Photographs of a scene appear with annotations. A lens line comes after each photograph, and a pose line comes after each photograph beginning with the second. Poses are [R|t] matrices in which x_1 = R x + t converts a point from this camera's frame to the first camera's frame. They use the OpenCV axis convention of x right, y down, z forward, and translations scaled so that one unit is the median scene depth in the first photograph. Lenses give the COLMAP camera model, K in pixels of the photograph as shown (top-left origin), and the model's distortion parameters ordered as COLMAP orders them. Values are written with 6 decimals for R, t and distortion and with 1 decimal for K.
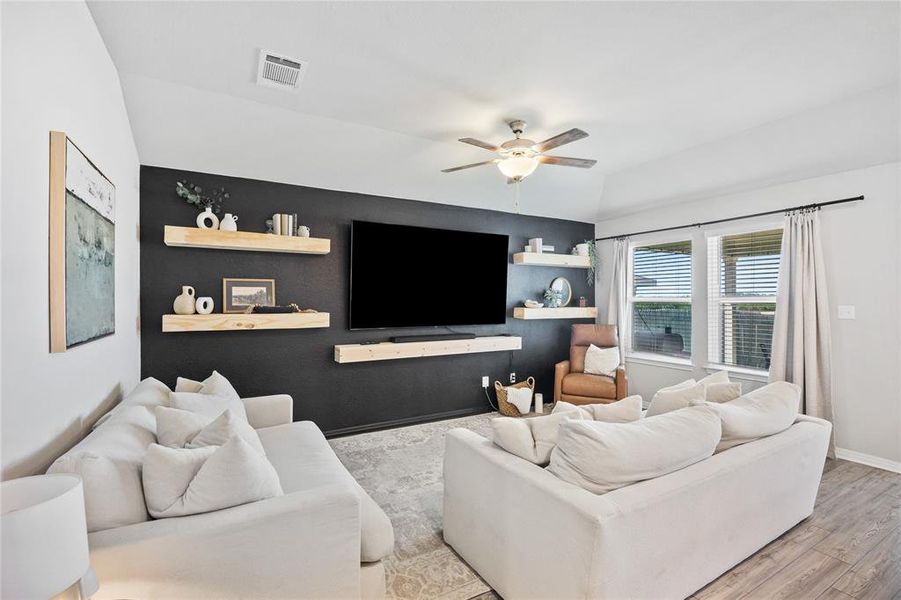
lens RADIAL K [[404.3, 0, 447.7], [0, 404.3, 301.9], [0, 0, 1]] dist [-0.001035, -0.001252]
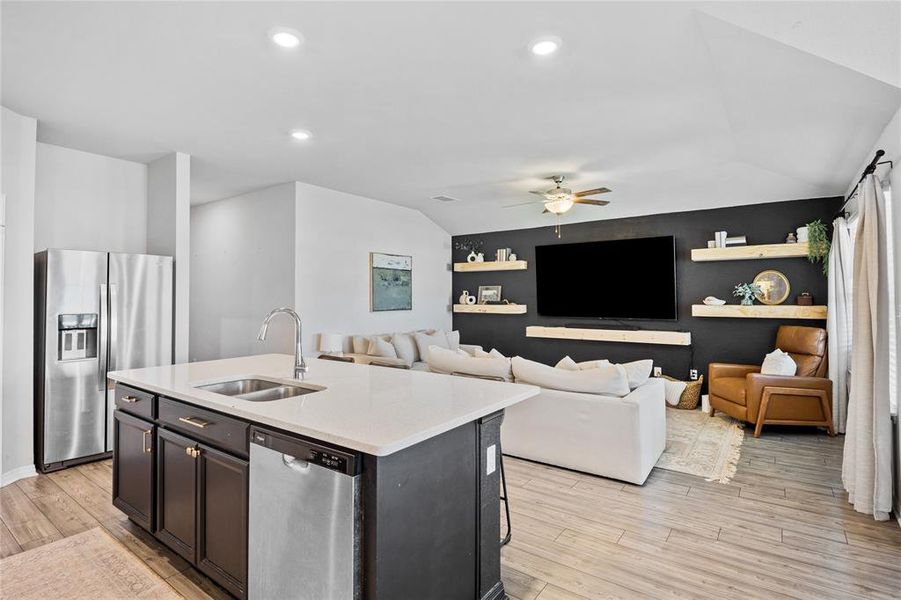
lens RADIAL K [[444.0, 0, 451.4], [0, 444.0, 285.1], [0, 0, 1]] dist [0.001090, -0.002259]
pose [[0.410854, -0.027954, -0.911273, 1.294403], [-0.003161, 0.999480, -0.032086, 0.004491], [0.911696, 0.016063, 0.410552, -0.003462]]
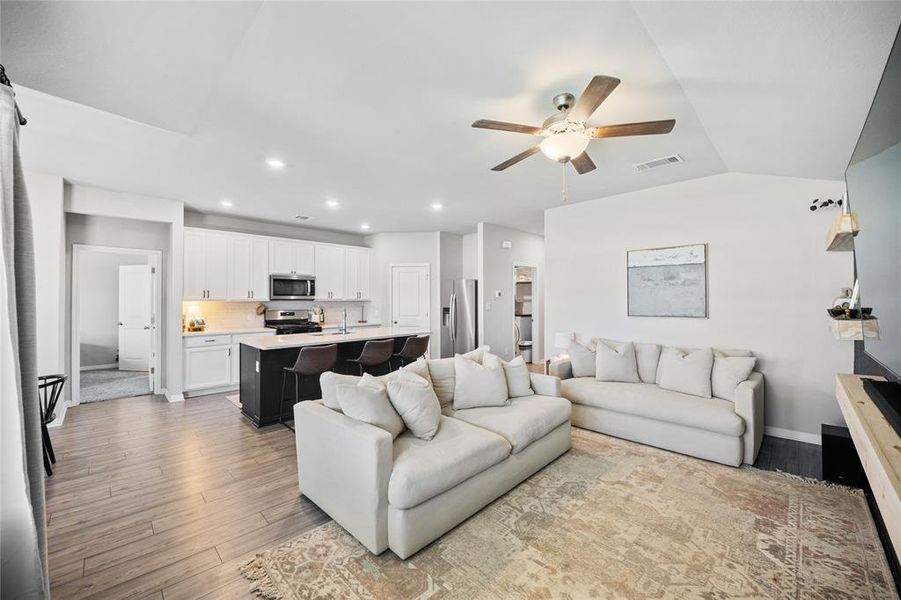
lens RADIAL K [[353.8, 0, 445.8], [0, 353.8, 299.1], [0, 0, 1]] dist [-0.007118, 0.001220]
pose [[-0.964825, 0.001696, -0.262888, 0.540419], [0.001664, 0.999999, 0.000342, -0.009942], [0.262888, -0.000108, -0.964826, 1.460520]]
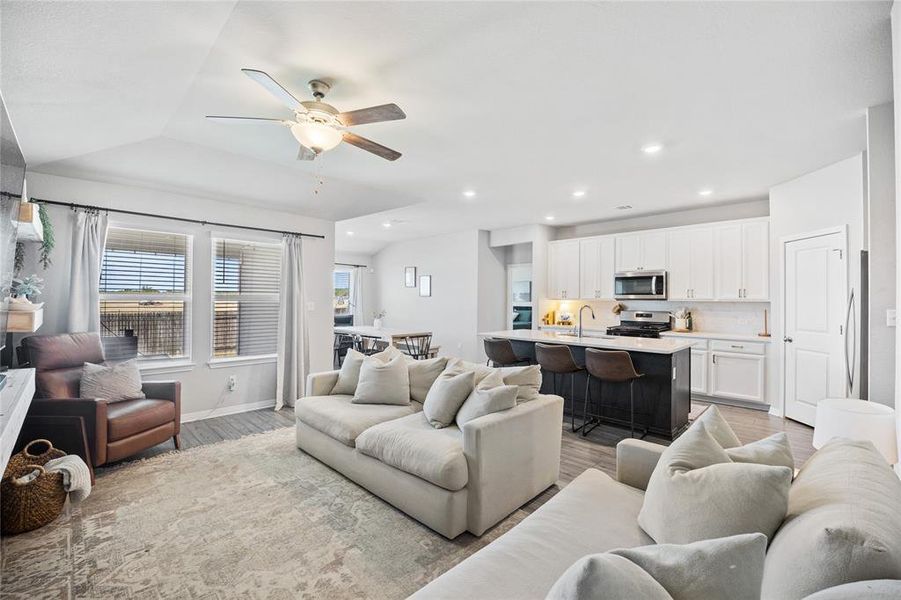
lens RADIAL K [[378.2, 0, 450.8], [0, 378.2, 298.6], [0, 0, 1]] dist [-0.006540, -0.001484]
pose [[-0.274689, 0.003979, 0.961525, -0.564853], [-0.004007, 0.999978, -0.005282, 0.001217], [-0.961525, -0.005303, -0.274667, 0.837203]]
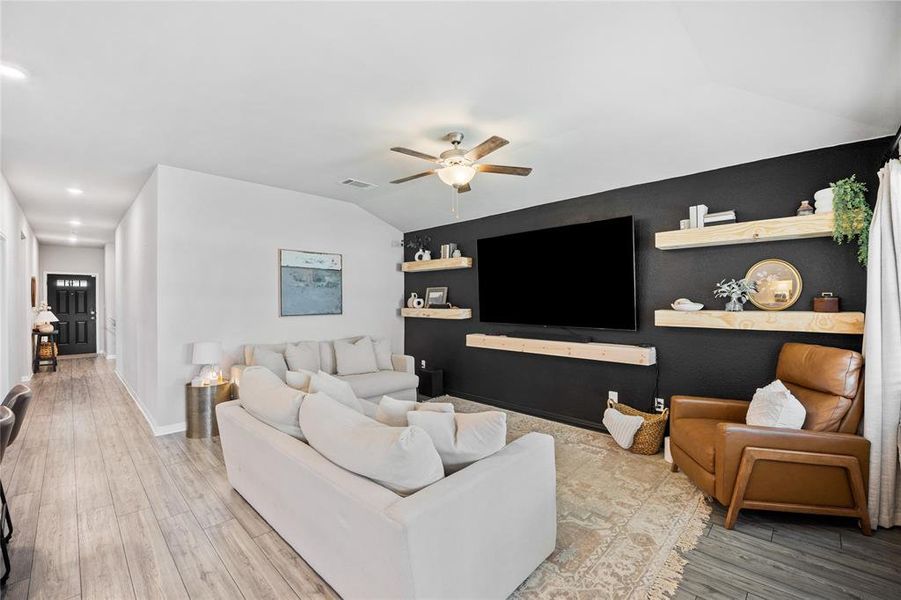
lens RADIAL K [[378.2, 0, 455.3], [0, 378.2, 299.7], [0, 0, 1]] dist [-0.006540, -0.001484]
pose [[0.286517, -0.004059, -0.958067, 0.998963], [-0.001092, 0.999989, -0.004563, 0.000304], [0.958075, 0.002354, 0.286509, 0.627309]]
